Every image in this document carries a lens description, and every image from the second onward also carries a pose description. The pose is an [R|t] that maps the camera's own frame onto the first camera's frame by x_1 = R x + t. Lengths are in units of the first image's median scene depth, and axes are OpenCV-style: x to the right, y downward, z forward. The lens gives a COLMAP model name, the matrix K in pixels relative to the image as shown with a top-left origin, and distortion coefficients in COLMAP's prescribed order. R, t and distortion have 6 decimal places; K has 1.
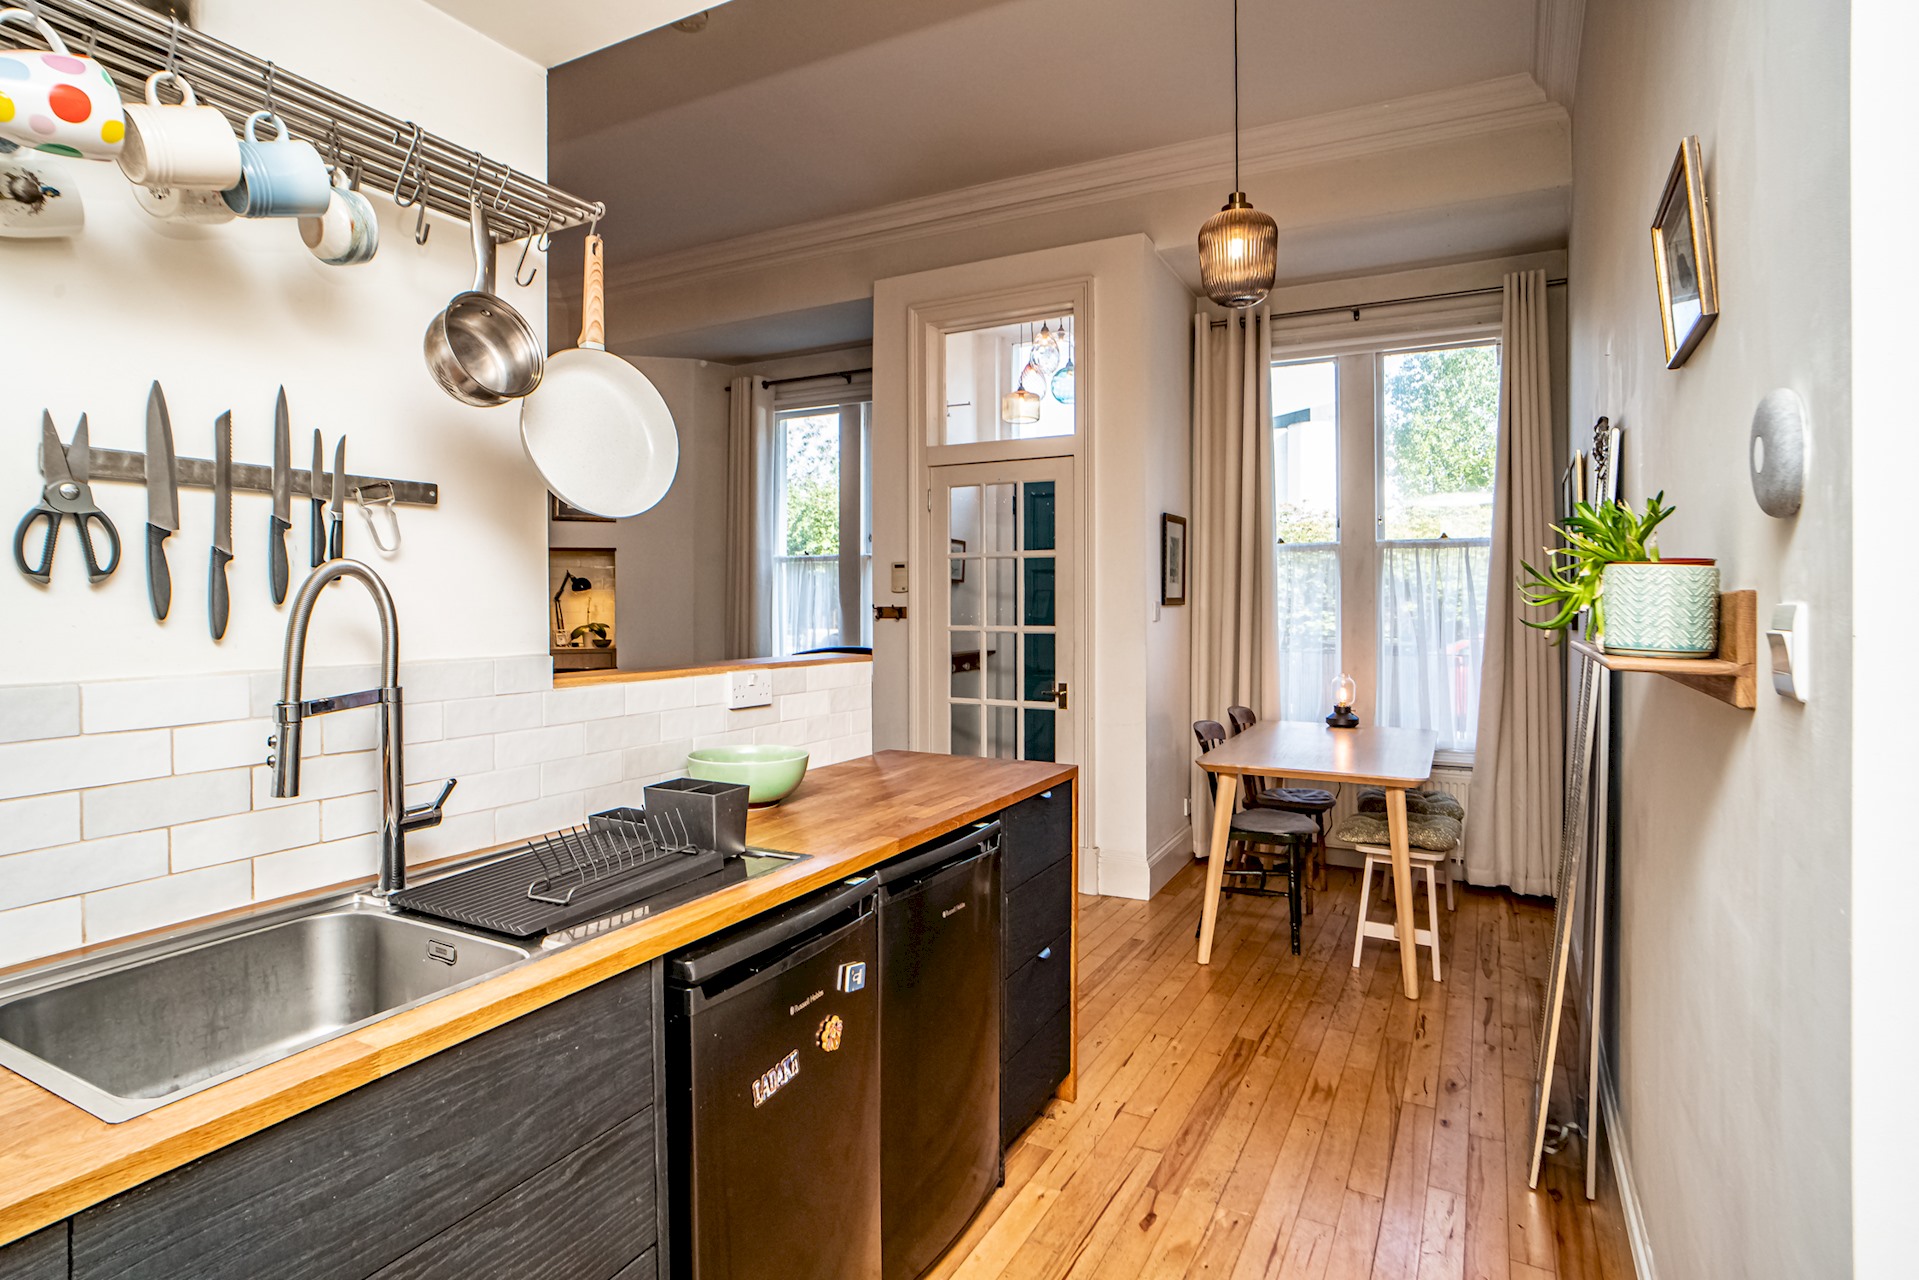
lens RADIAL K [[1001.8, 0, 965.2], [0, 1001.8, 619.7], [0, 0, 1]] dist [-0.053596, 0.025881]
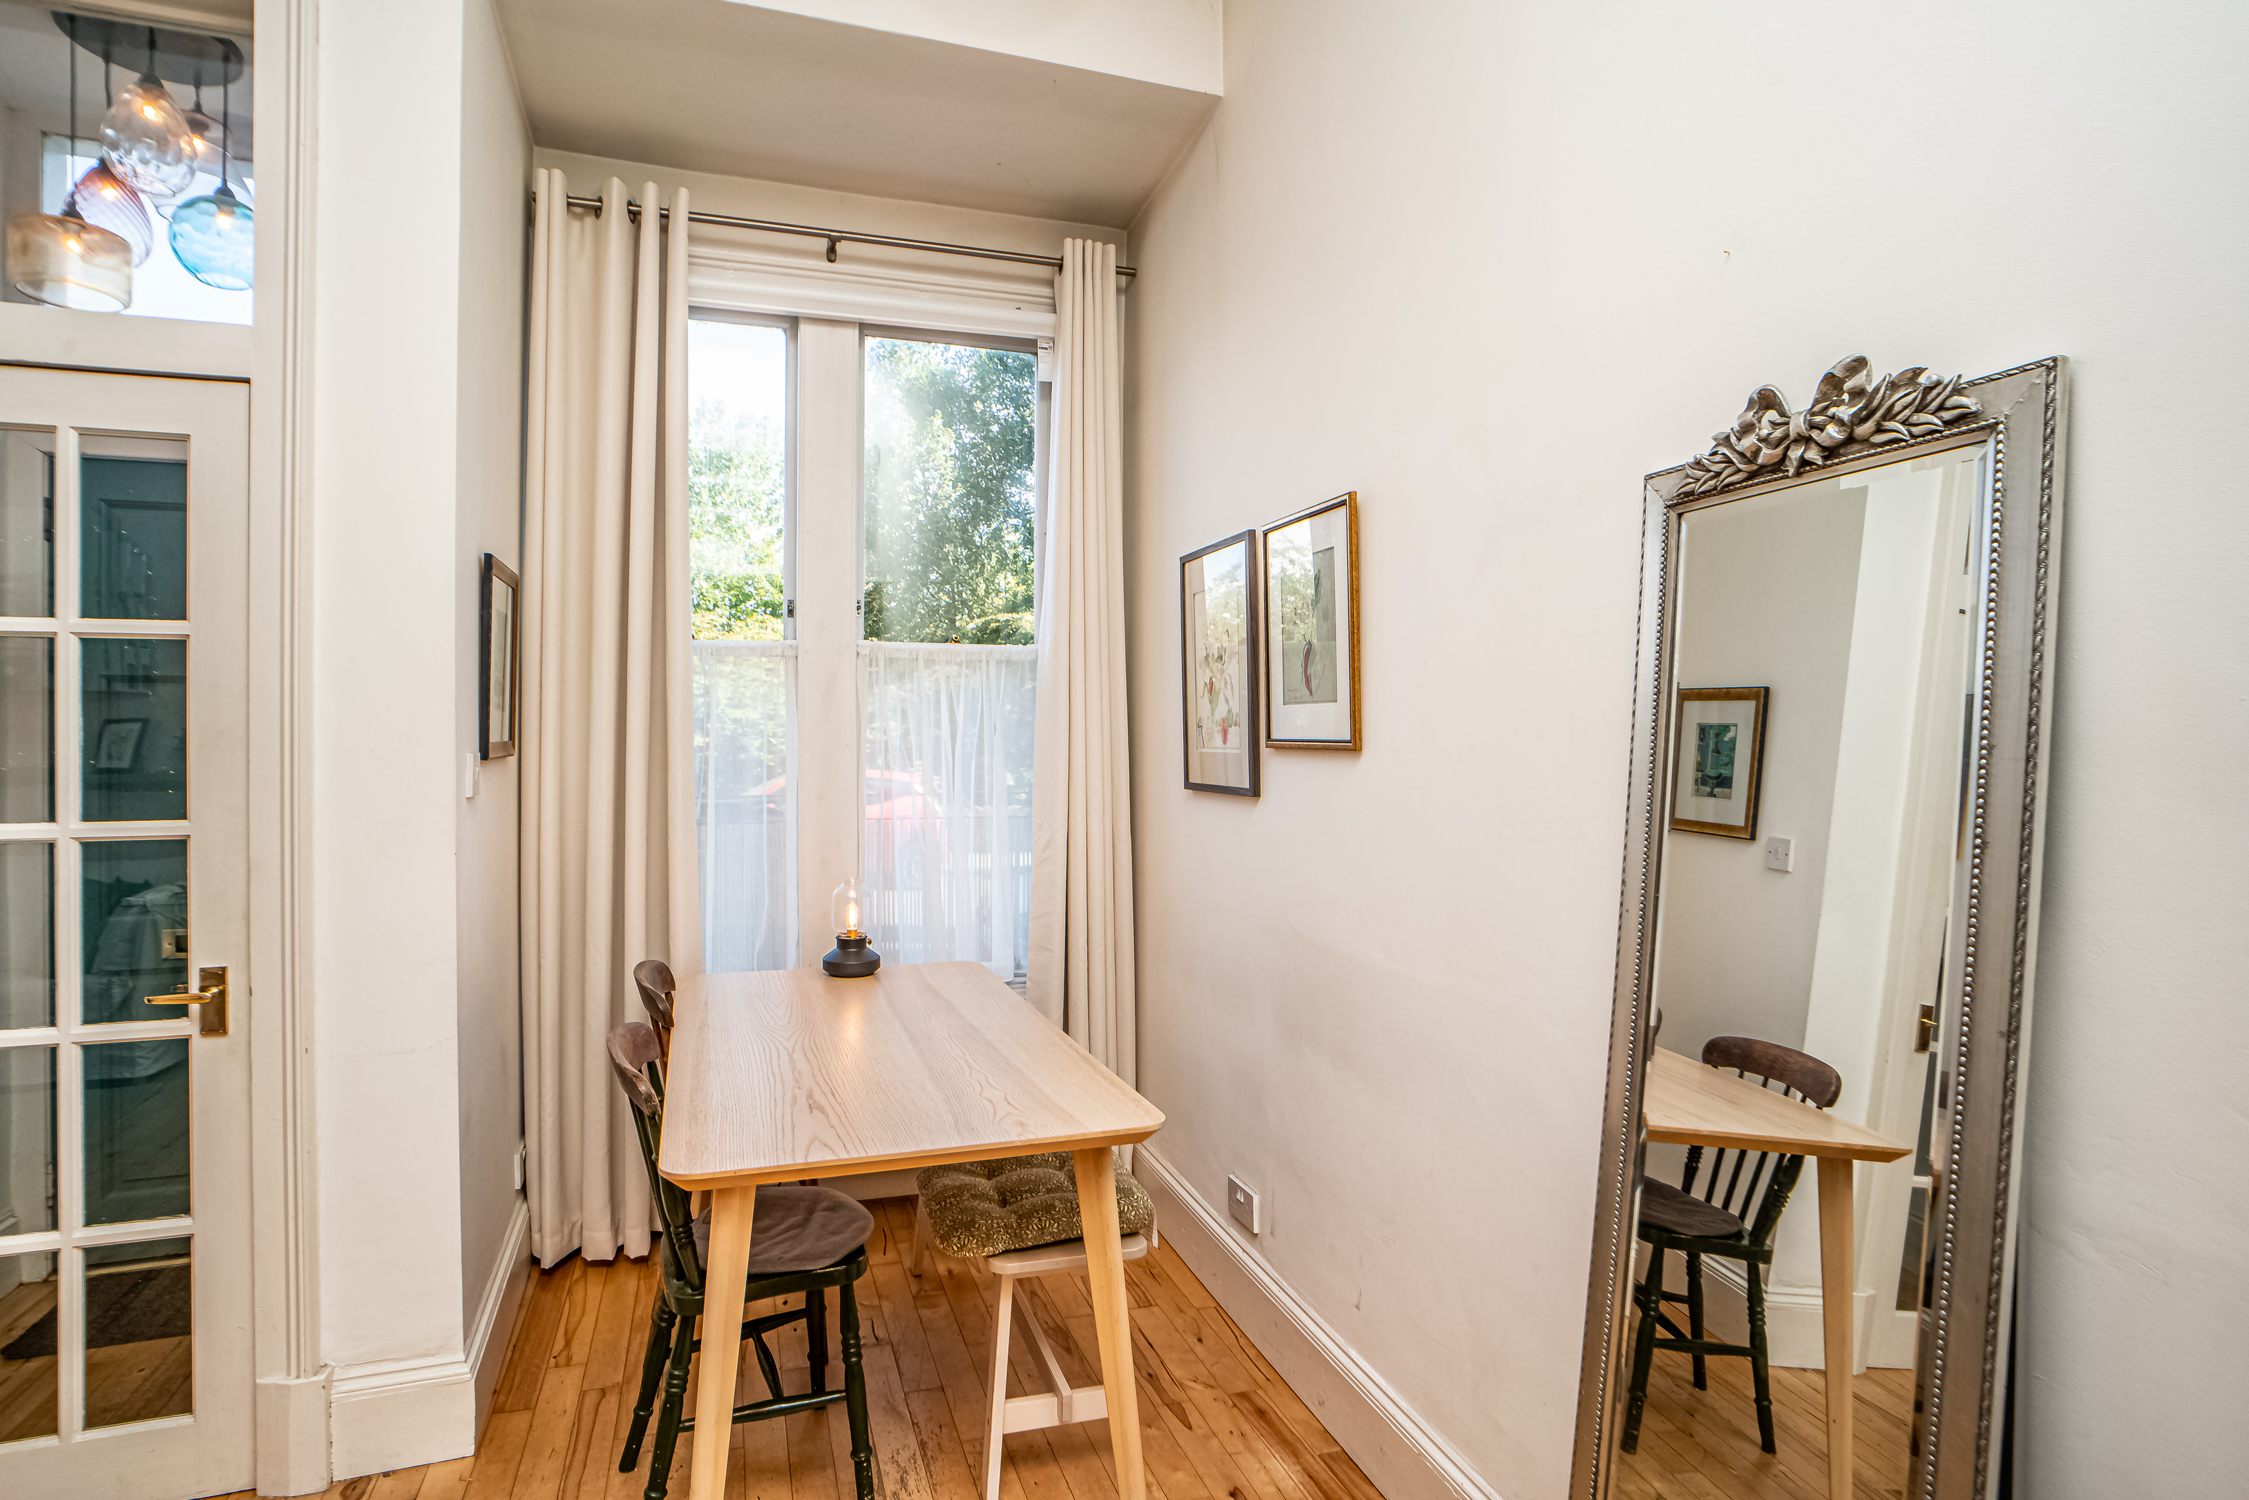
lens RADIAL K [[1174.1, 0, 1148.1], [0, 1174.1, 733.1], [0, 0, 1]] dist [-0.053596, 0.025881]
pose [[0.697514, -0.006993, 0.716537, 0.033070], [0.014752, 0.999881, -0.004602, -0.019808], [-0.716419, 0.013781, 0.697534, 0.428556]]
